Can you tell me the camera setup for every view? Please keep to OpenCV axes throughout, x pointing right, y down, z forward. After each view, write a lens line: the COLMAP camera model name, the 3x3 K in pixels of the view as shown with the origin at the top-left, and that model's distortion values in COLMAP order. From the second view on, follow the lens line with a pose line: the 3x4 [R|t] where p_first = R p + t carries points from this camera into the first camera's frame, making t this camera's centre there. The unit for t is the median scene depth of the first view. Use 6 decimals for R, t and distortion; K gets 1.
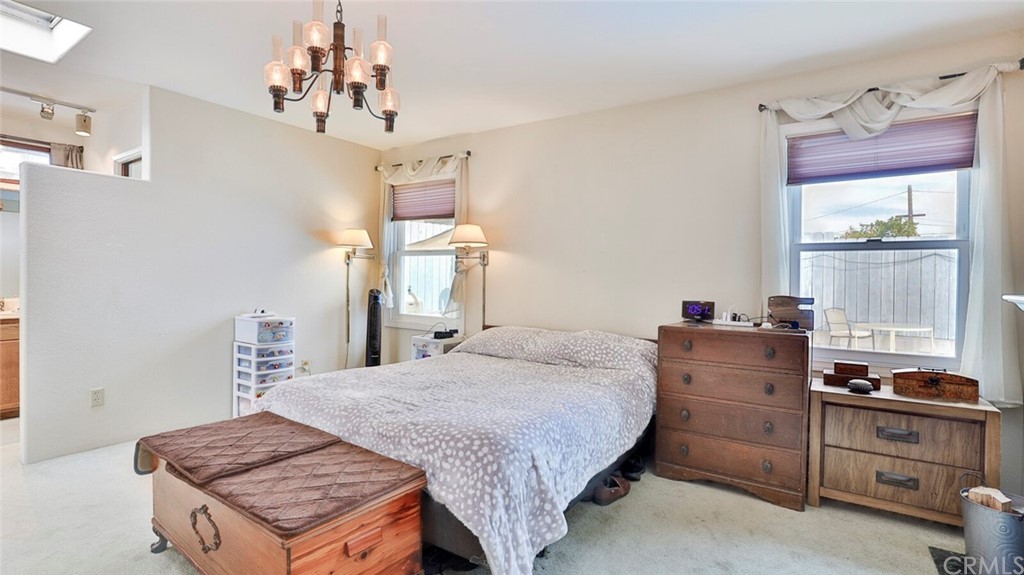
lens RADIAL K [[466.8, 0, 512.0], [0, 466.8, 287.5], [0, 0, 1]] dist [0.000611, -0.000002]
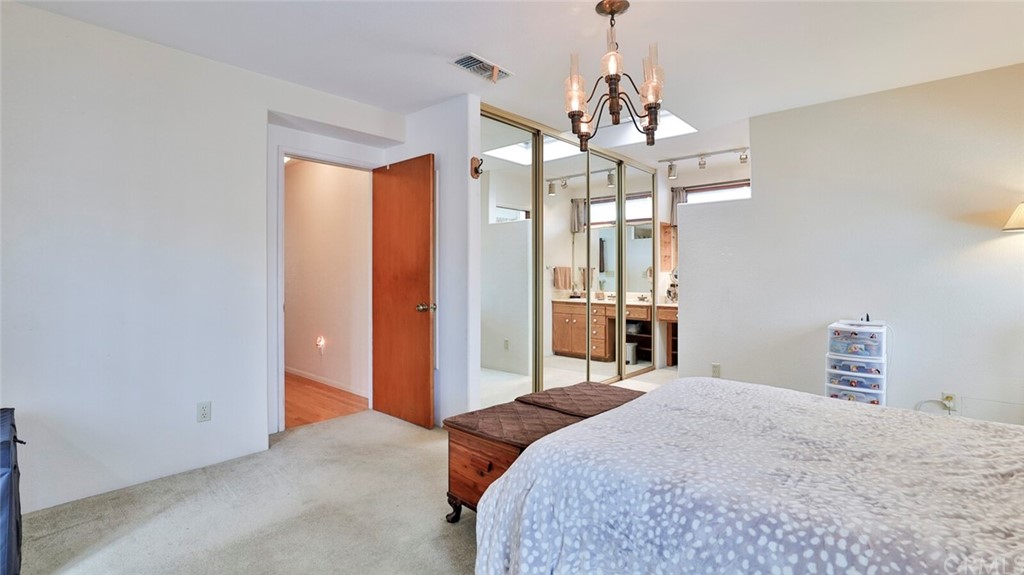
lens RADIAL K [[466.8, 0, 512.0], [0, 466.8, 287.5], [0, 0, 1]] dist [0.000611, -0.000002]
pose [[-0.103313, 0.014445, -0.994544, 0.415776], [-0.022109, 0.999614, 0.016815, -0.007699], [0.994403, 0.023725, -0.102954, 0.470172]]
